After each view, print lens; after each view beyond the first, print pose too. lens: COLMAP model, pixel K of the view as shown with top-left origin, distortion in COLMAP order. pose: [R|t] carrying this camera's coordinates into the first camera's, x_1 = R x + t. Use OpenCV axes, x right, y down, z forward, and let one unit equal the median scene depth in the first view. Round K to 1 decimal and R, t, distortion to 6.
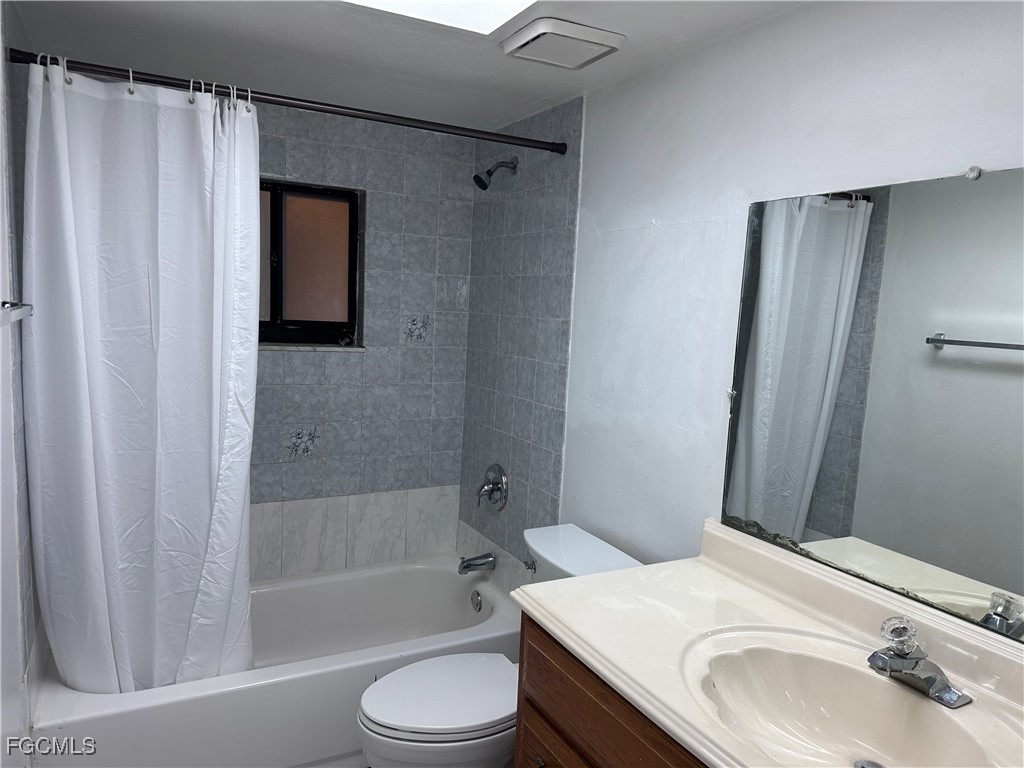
lens RADIAL K [[721.0, 0, 512.0], [0, 721.0, 384.0], [0, 0, 1]] dist [0.092565, -0.130432]
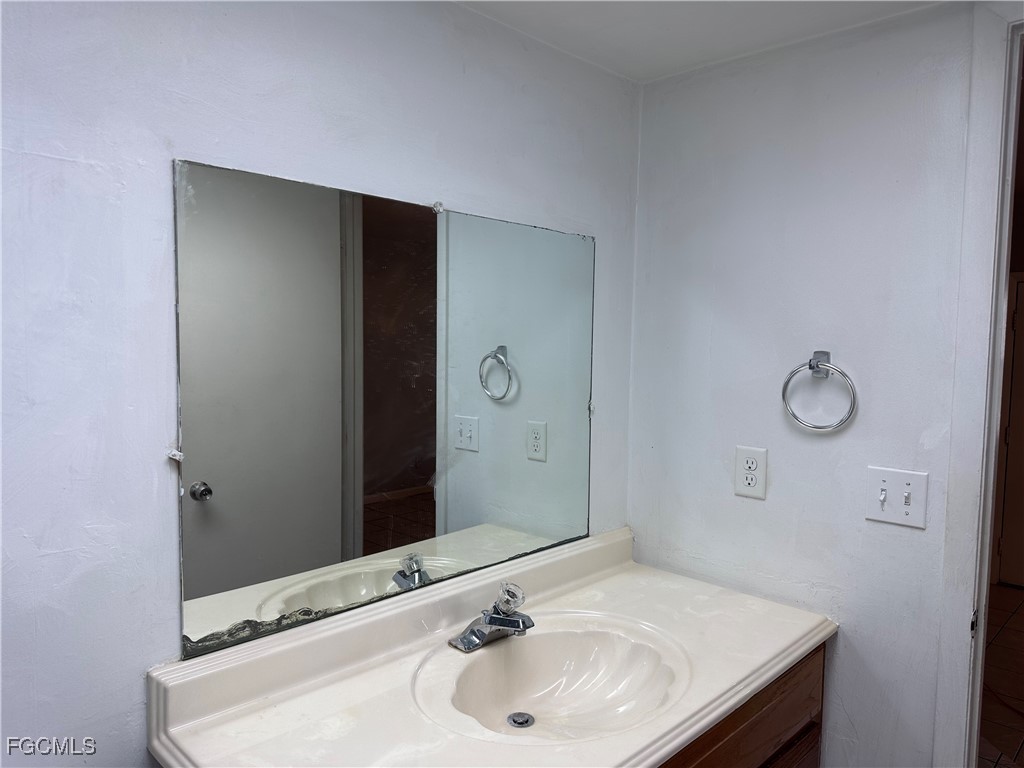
lens RADIAL K [[721.0, 0, 512.0], [0, 721.0, 384.0], [0, 0, 1]] dist [0.092565, -0.130432]
pose [[-0.326670, -0.061812, 0.943115, -0.444793], [0.099308, 0.990091, 0.099288, -0.091802], [-0.939907, 0.126093, -0.317295, 1.033725]]
